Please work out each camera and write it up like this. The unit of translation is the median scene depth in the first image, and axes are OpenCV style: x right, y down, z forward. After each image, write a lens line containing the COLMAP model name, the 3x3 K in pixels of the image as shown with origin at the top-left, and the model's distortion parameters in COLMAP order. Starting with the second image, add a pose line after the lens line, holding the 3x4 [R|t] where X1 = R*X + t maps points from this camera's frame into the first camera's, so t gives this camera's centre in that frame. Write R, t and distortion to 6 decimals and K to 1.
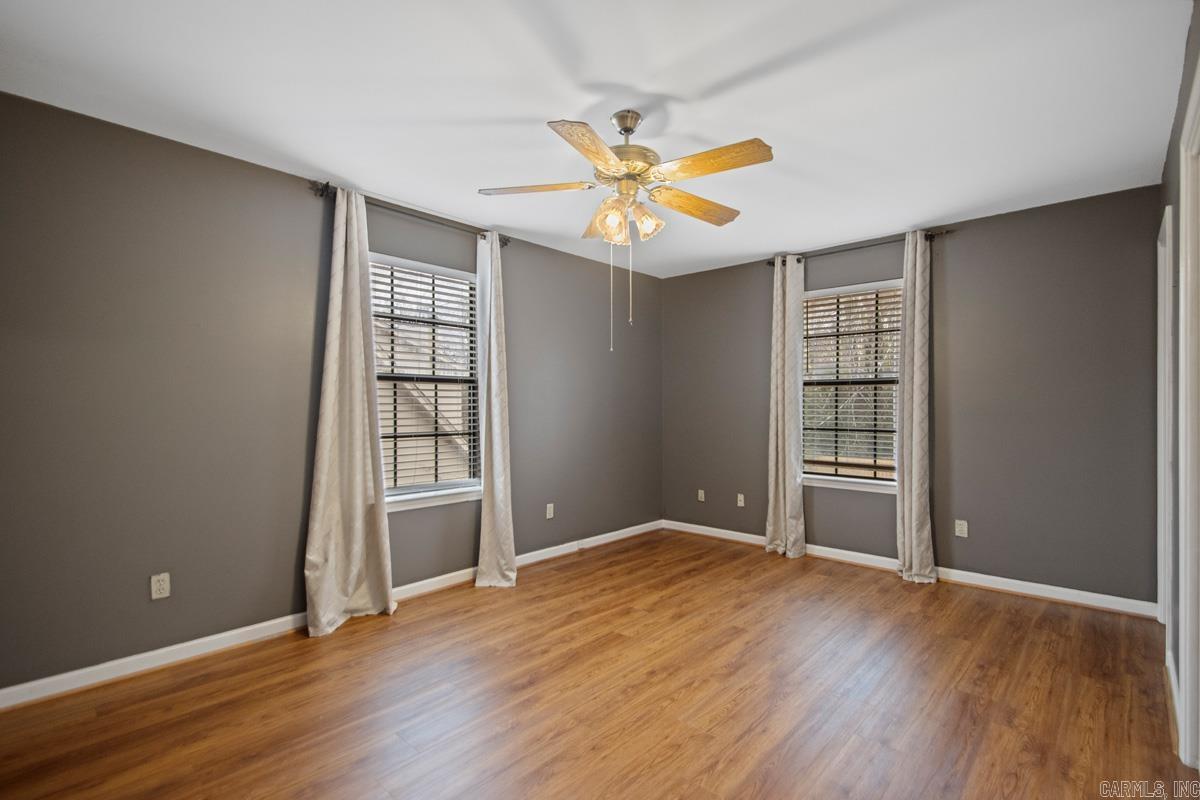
lens RADIAL K [[564.5, 0, 610.5], [0, 564.5, 404.8], [0, 0, 1]] dist [0.045443, -0.024596]
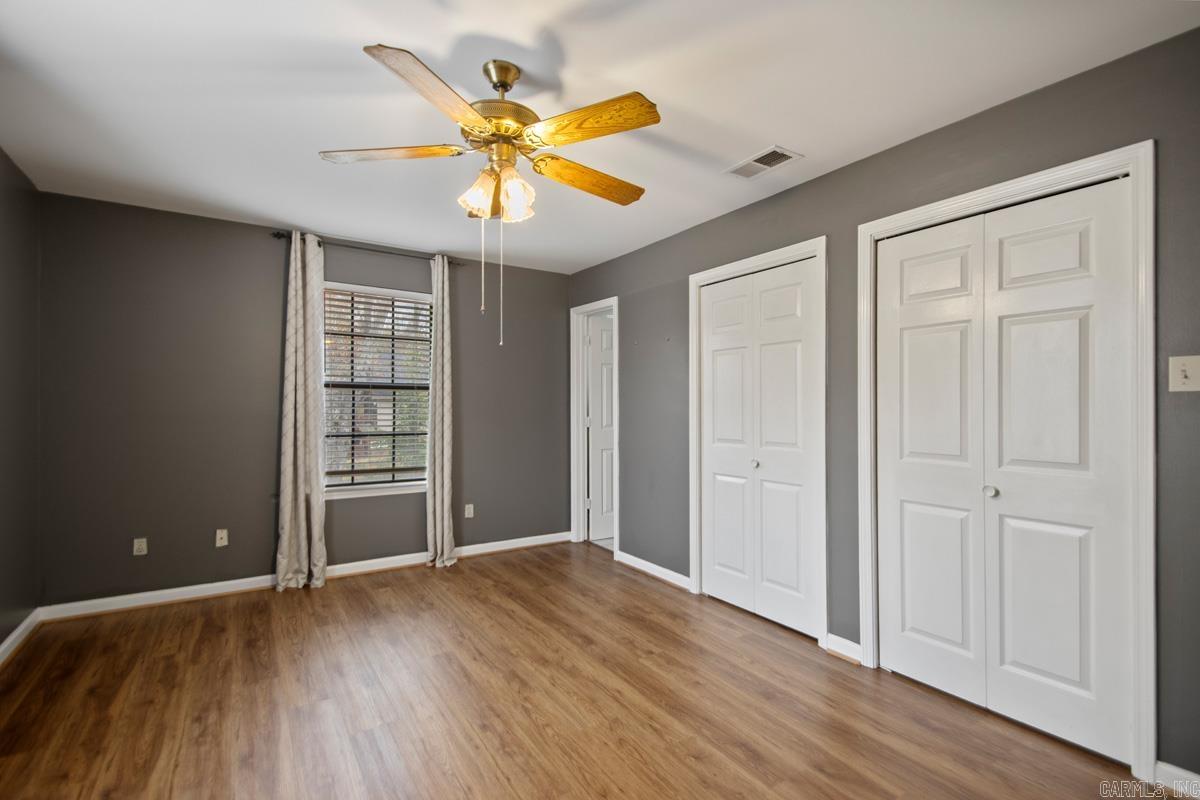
lens RADIAL K [[564.5, 0, 610.5], [0, 564.5, 404.8], [0, 0, 1]] dist [0.045443, -0.024596]
pose [[0.231314, 0.008728, 0.972840, -0.470468], [-0.004452, 0.999959, -0.007913, -0.002015], [-0.972869, -0.002501, 0.231343, 0.408152]]
